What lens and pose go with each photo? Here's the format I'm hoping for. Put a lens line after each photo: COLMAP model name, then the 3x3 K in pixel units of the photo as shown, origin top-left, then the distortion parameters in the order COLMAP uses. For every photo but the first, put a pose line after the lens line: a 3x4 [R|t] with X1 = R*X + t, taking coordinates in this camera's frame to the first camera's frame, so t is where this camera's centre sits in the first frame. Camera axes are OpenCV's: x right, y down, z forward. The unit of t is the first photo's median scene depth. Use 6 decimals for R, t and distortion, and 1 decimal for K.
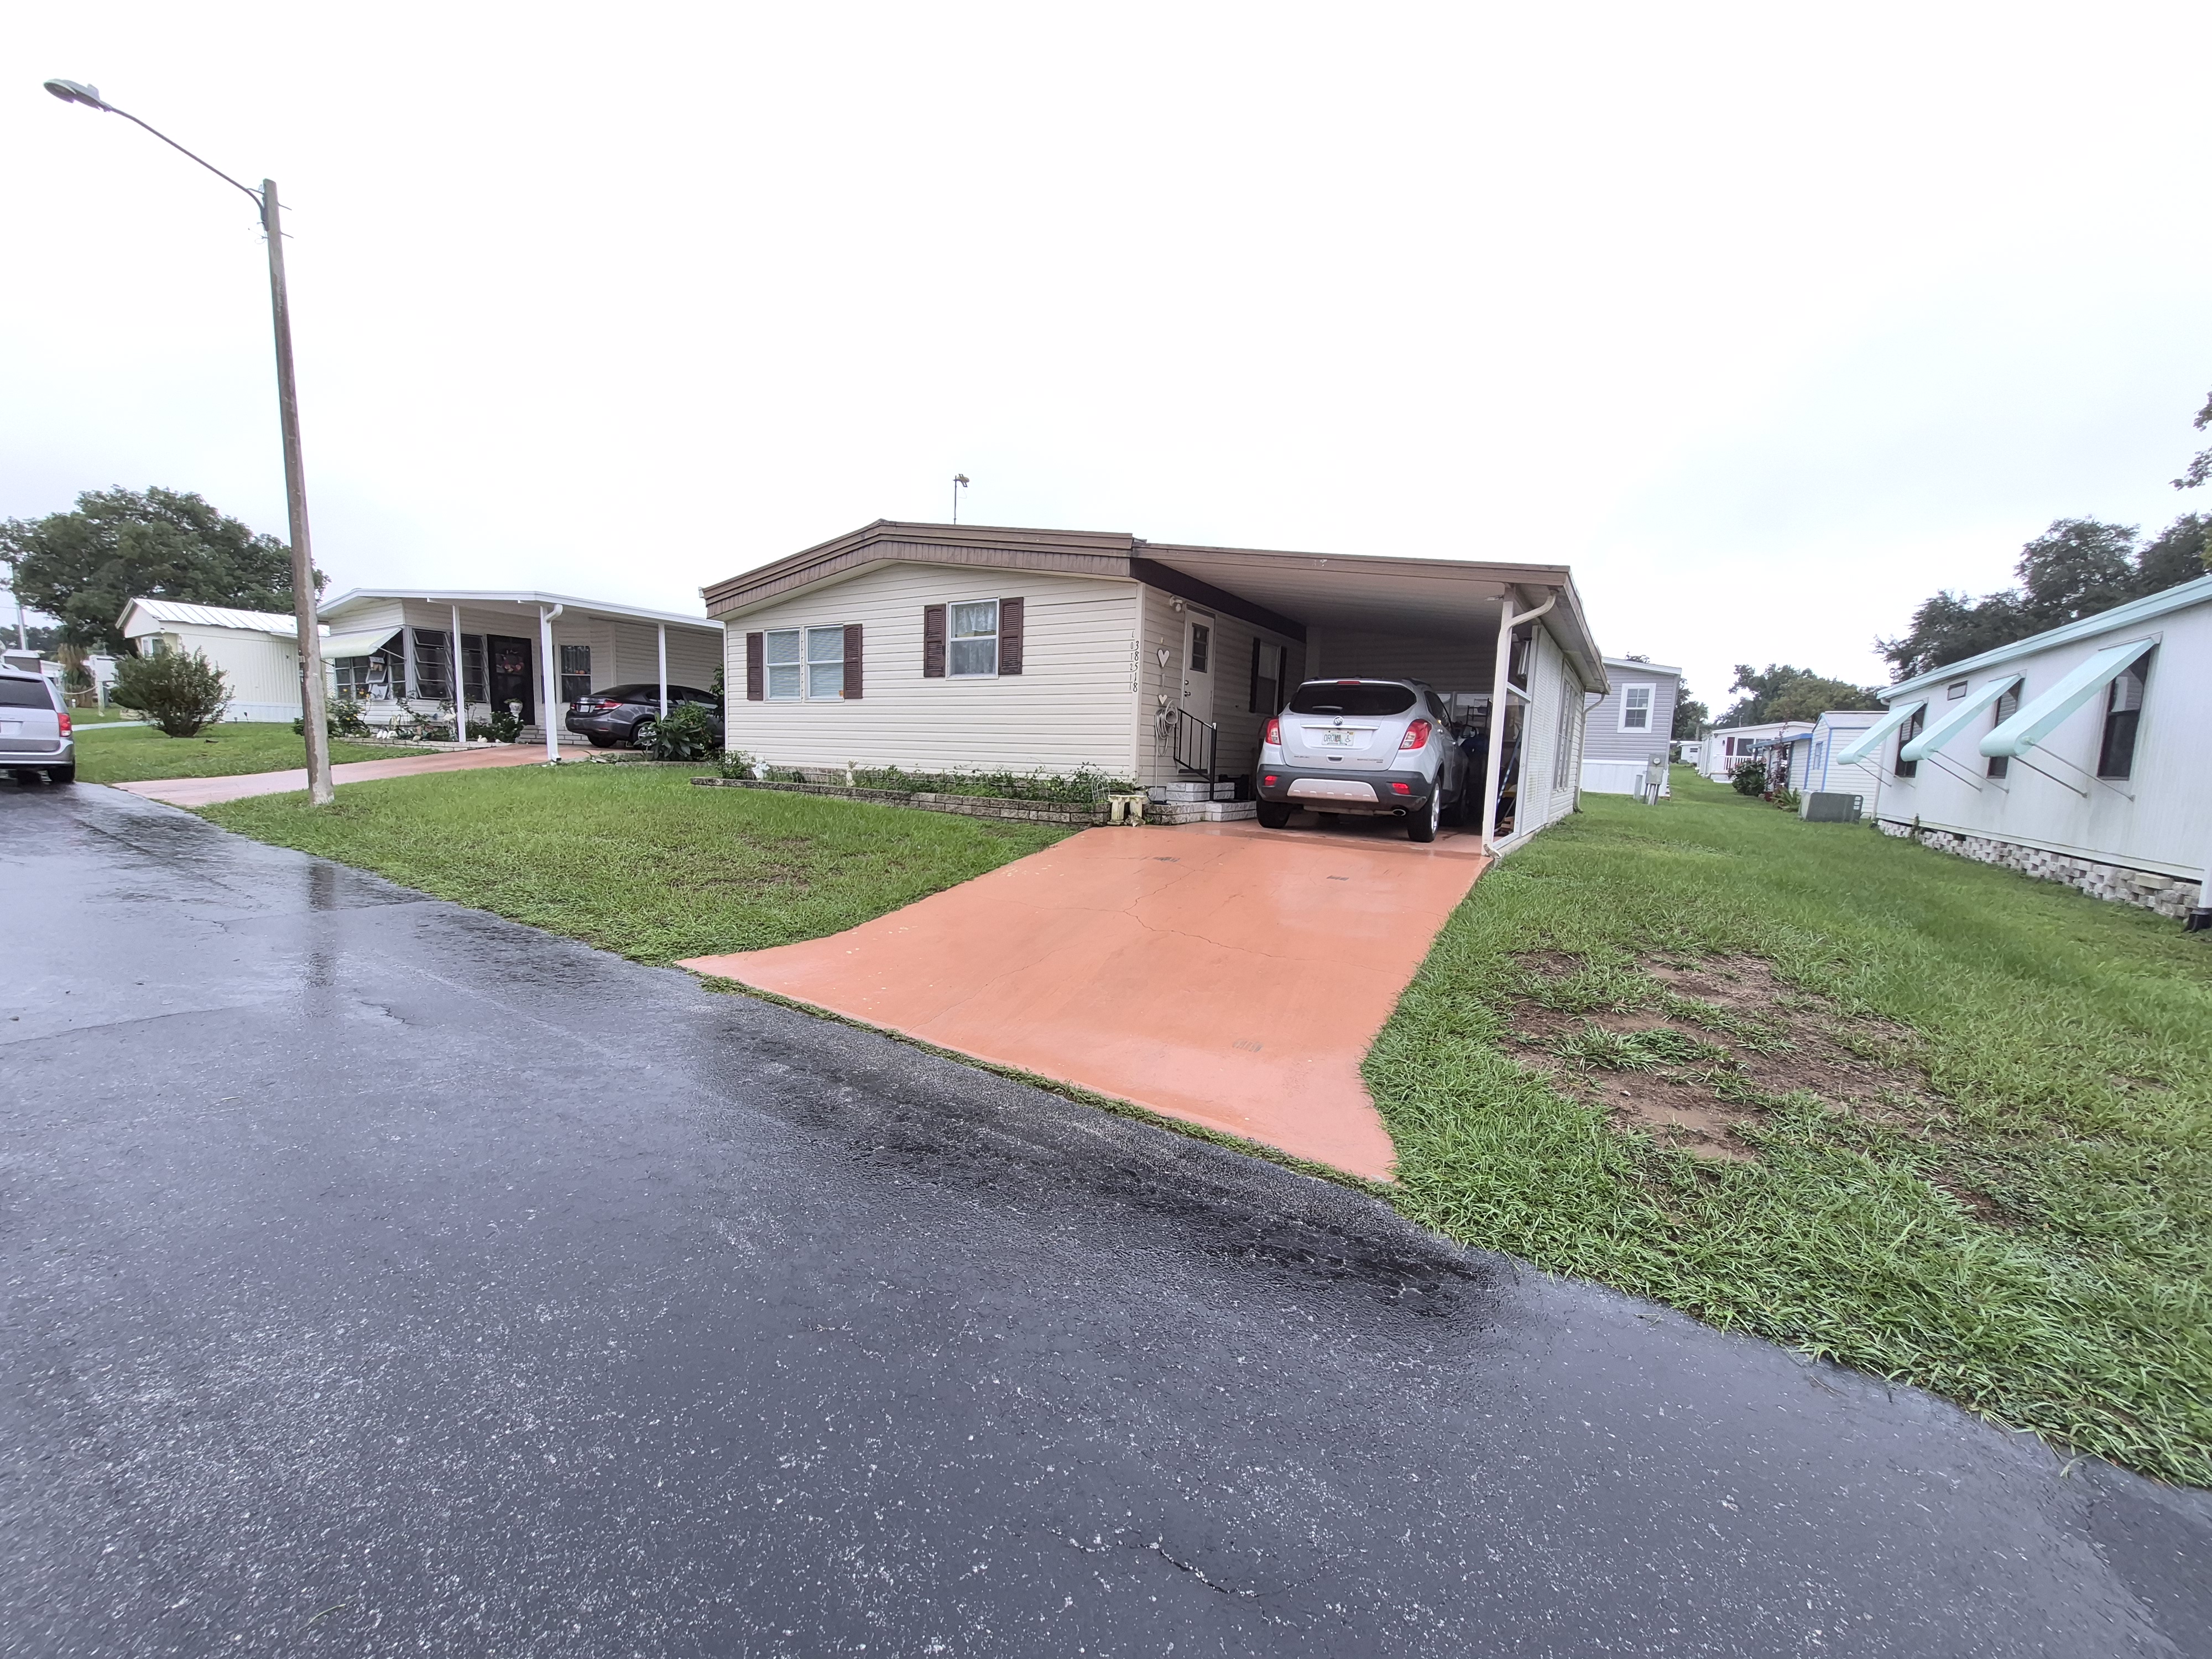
lens RADIAL K [[893.4, 0, 1109.8], [0, 893.4, 840.5], [0, 0, 1]] dist [0.002008, -0.000050]
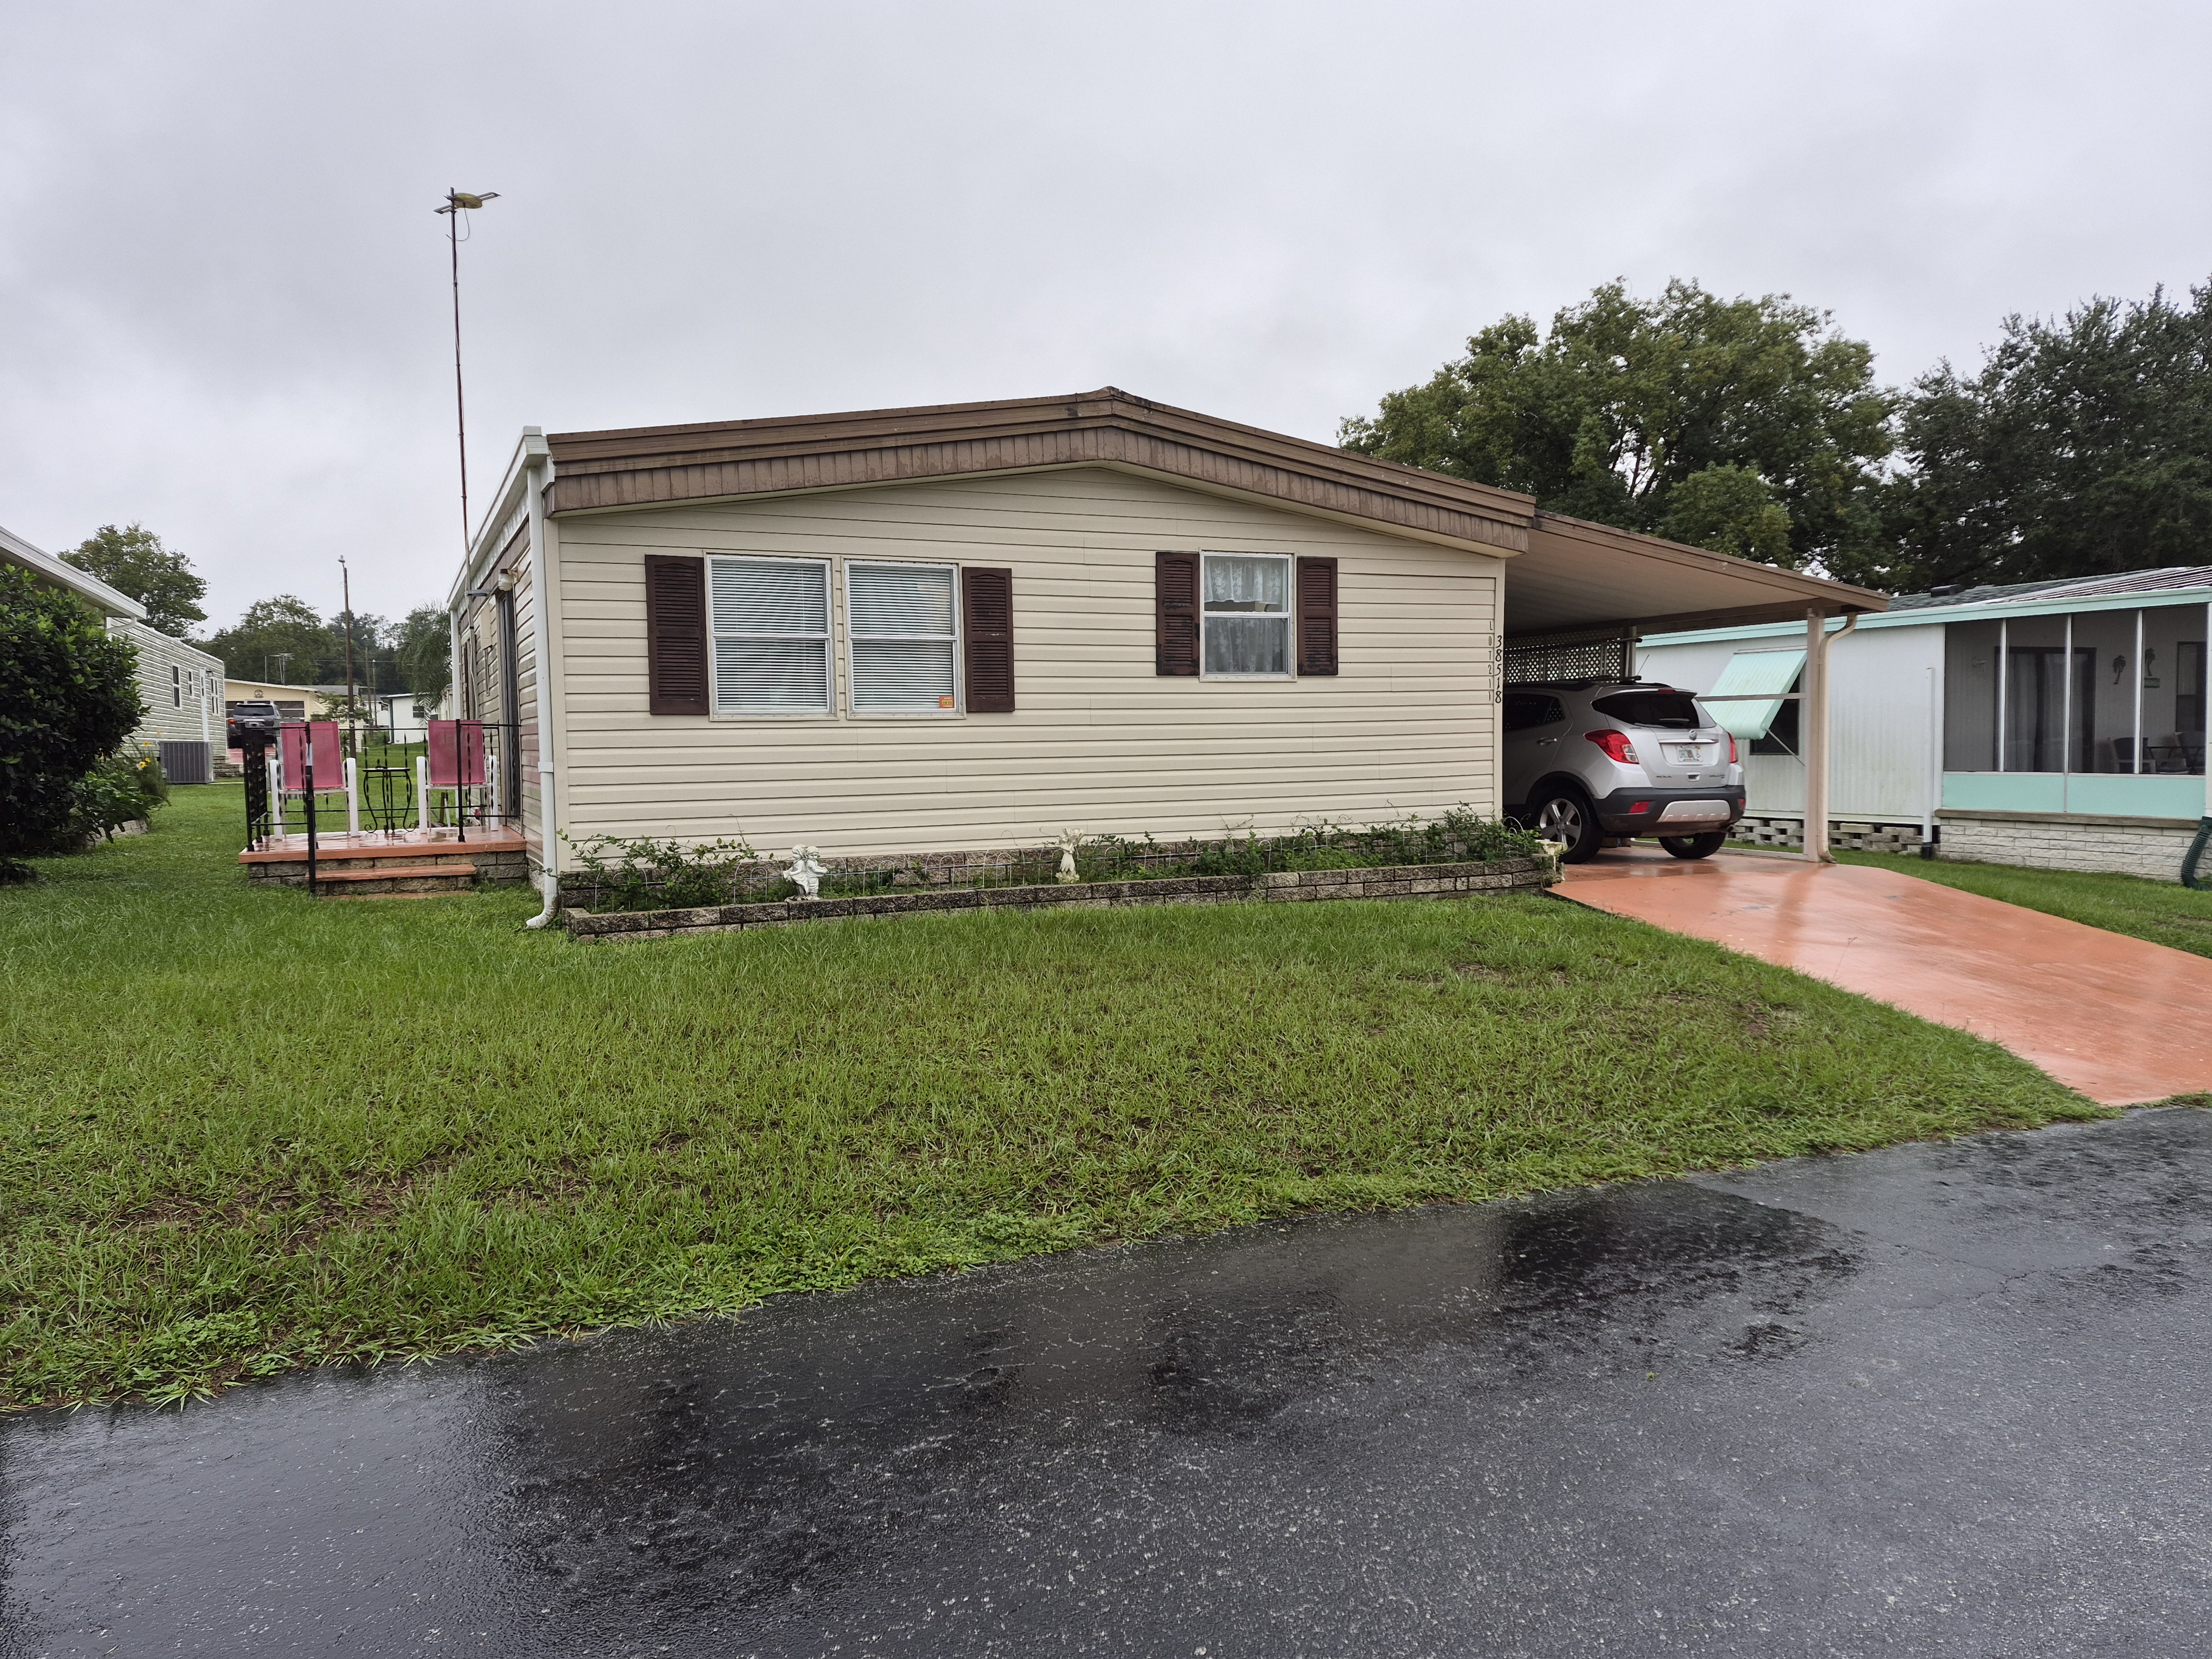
lens RADIAL K [[1465.0, 0, 1106.0], [0, 1465.0, 829.5], [0, 0, 1]] dist [0.095093, -0.097395]
pose [[0.546376, -0.091523, 0.832524, -1.048816], [0.113532, 0.992930, 0.034647, -0.125178], [-0.829809, 0.075588, 0.552904, 0.532275]]
